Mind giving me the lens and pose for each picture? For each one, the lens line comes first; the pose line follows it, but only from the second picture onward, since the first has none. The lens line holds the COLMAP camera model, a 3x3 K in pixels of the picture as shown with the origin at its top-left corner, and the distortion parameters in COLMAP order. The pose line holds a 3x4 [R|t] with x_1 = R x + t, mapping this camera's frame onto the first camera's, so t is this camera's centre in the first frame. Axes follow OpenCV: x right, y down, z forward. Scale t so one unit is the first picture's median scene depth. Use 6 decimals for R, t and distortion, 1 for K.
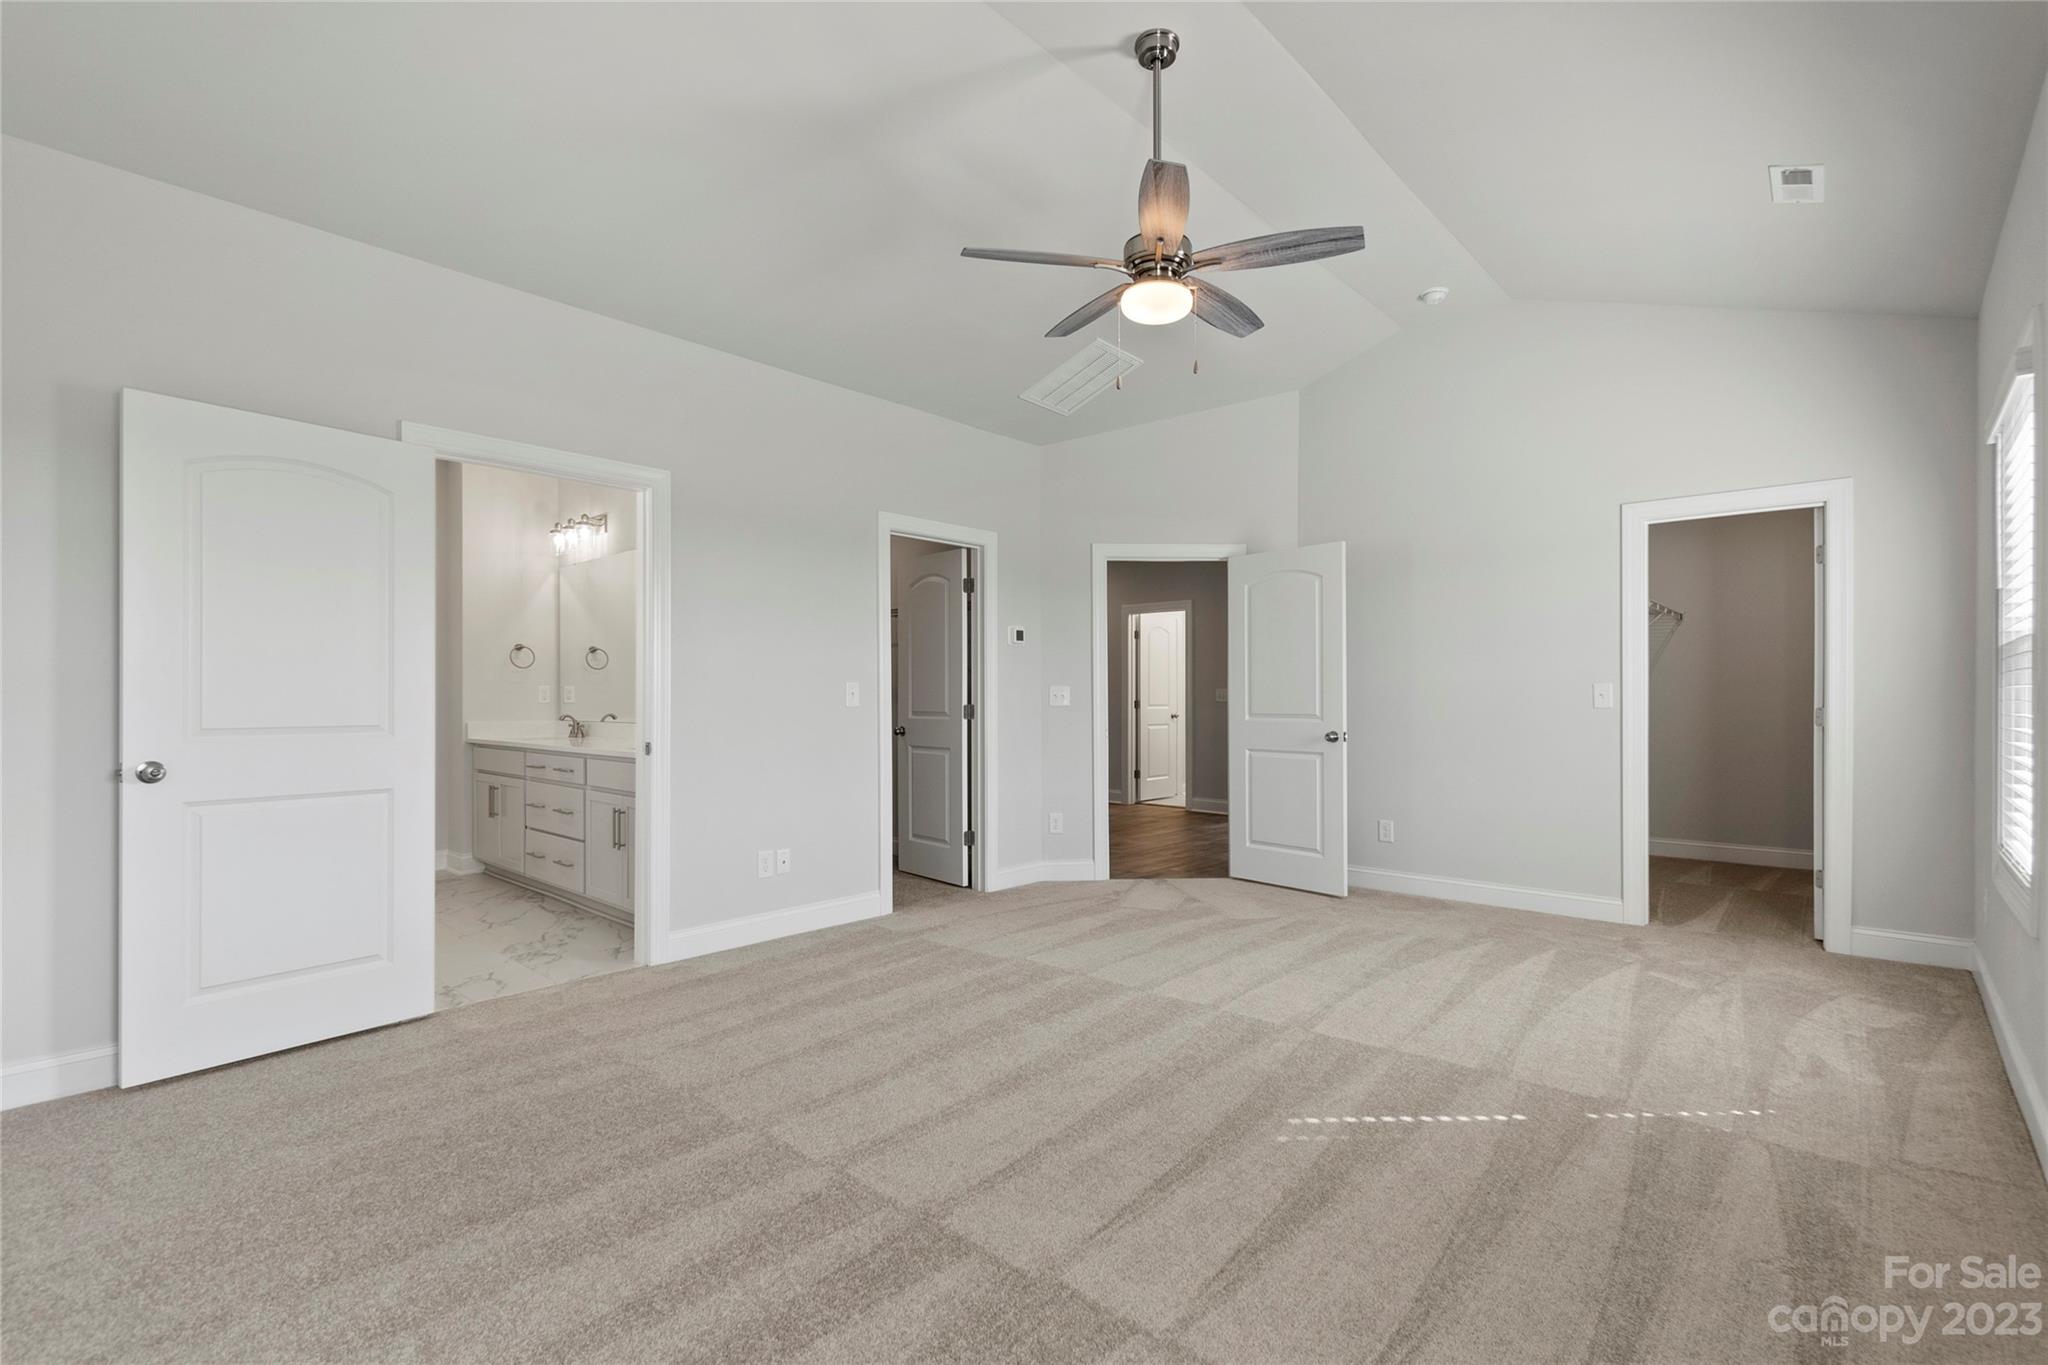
lens RADIAL K [[930.6, 0, 1028.1], [0, 930.6, 686.5], [0, 0, 1]] dist [0.002825, 0.001235]
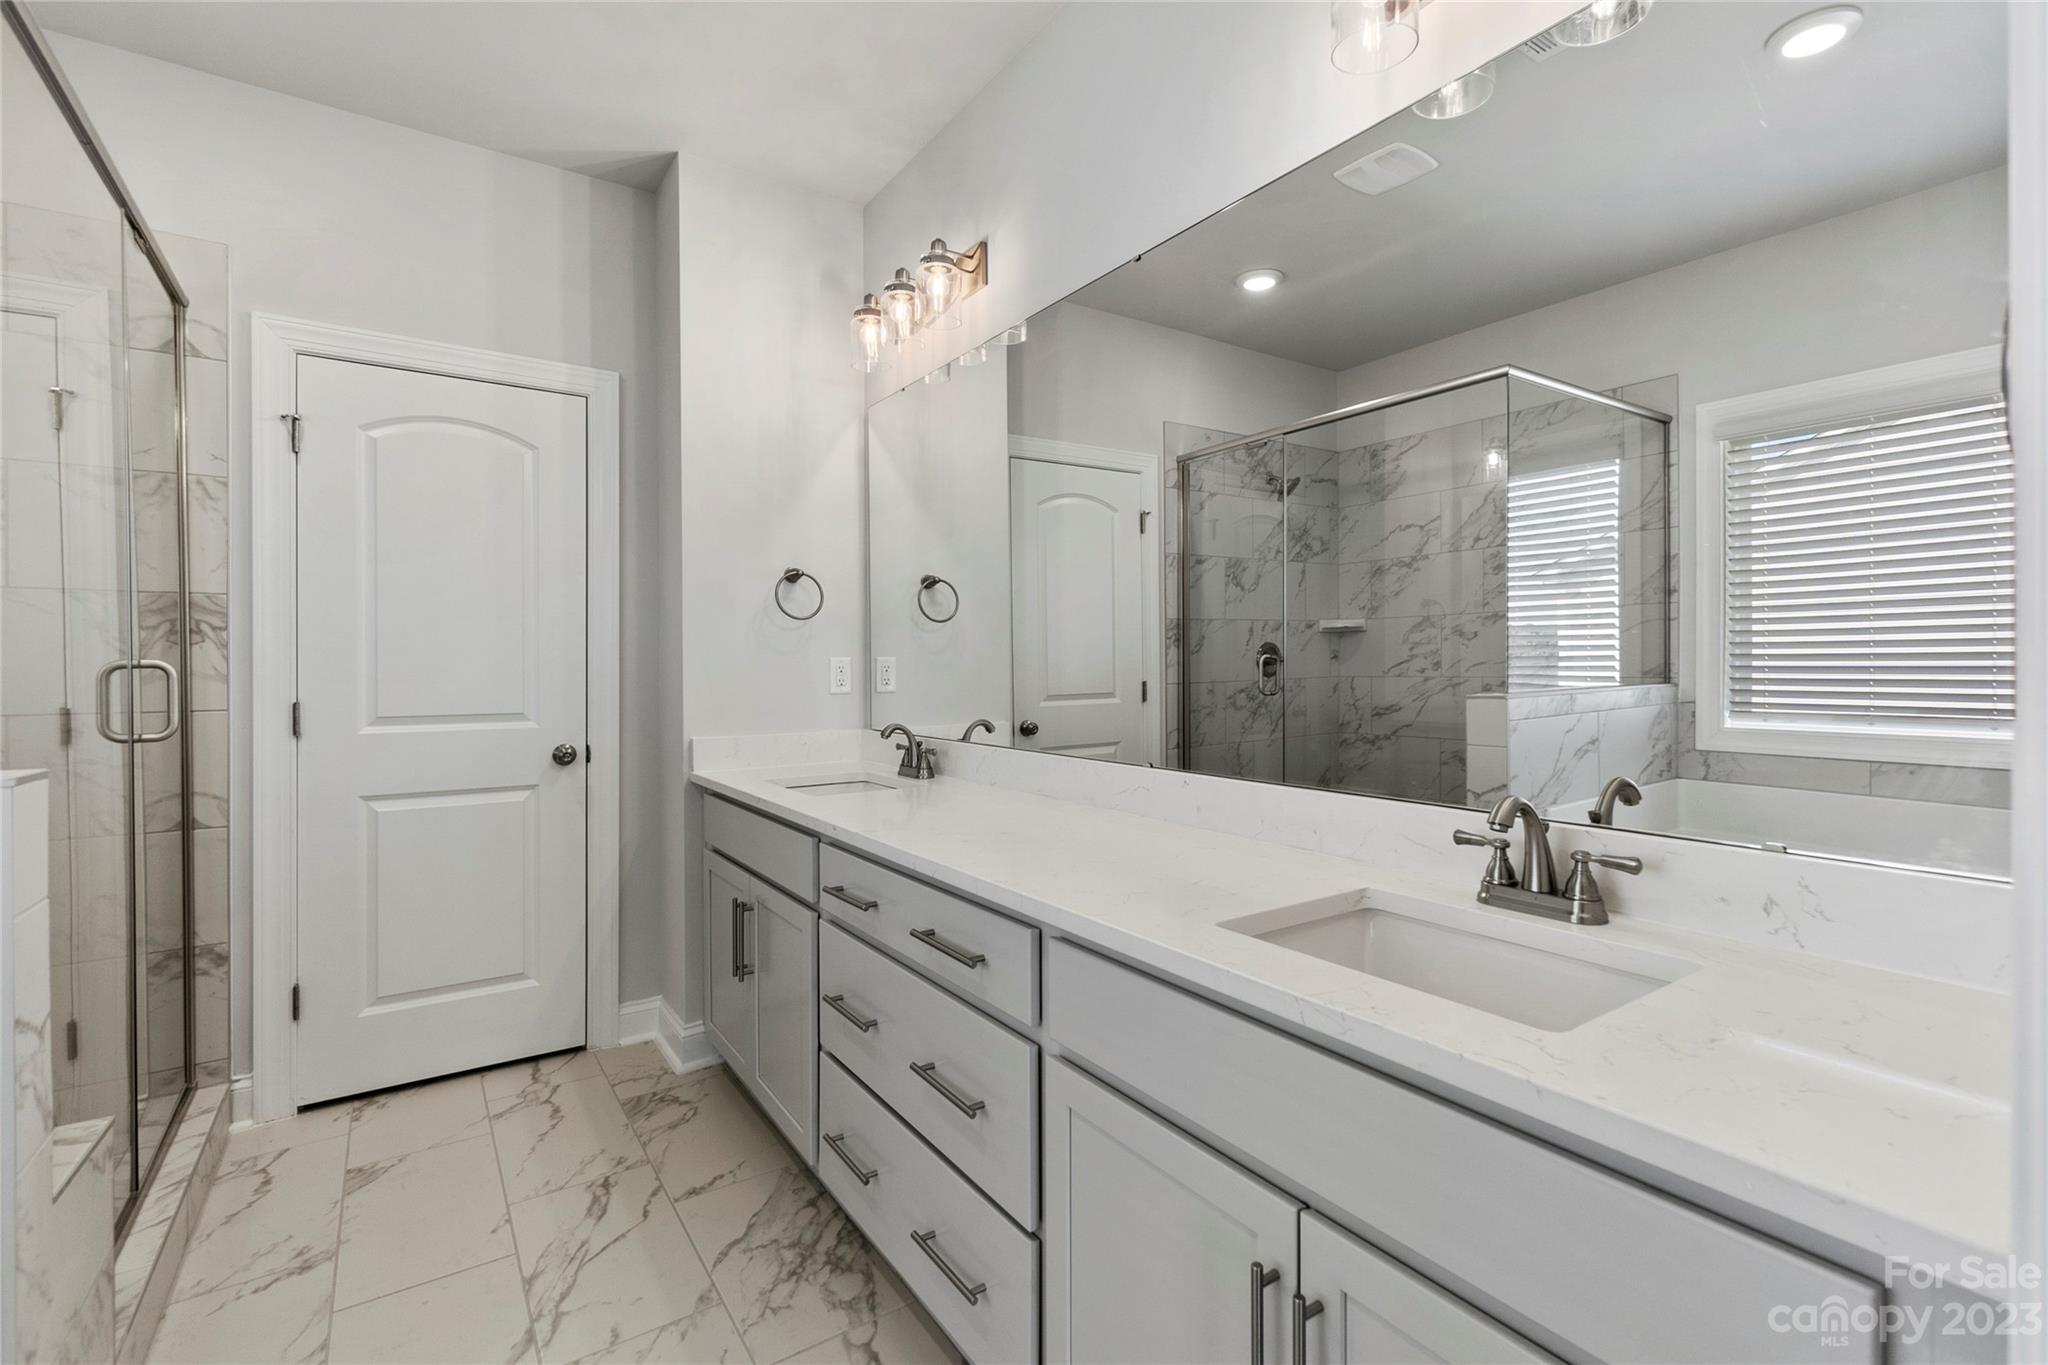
lens RADIAL K [[930.6, 0, 1027.2], [0, 930.6, 681.8], [0, 0, 1]] dist [0.002825, 0.001235]
pose [[0.972042, 0.010810, -0.234557, -0.325365], [-0.003506, 0.999497, 0.031534, -0.003178], [0.234780, -0.029830, 0.971591, 0.577981]]
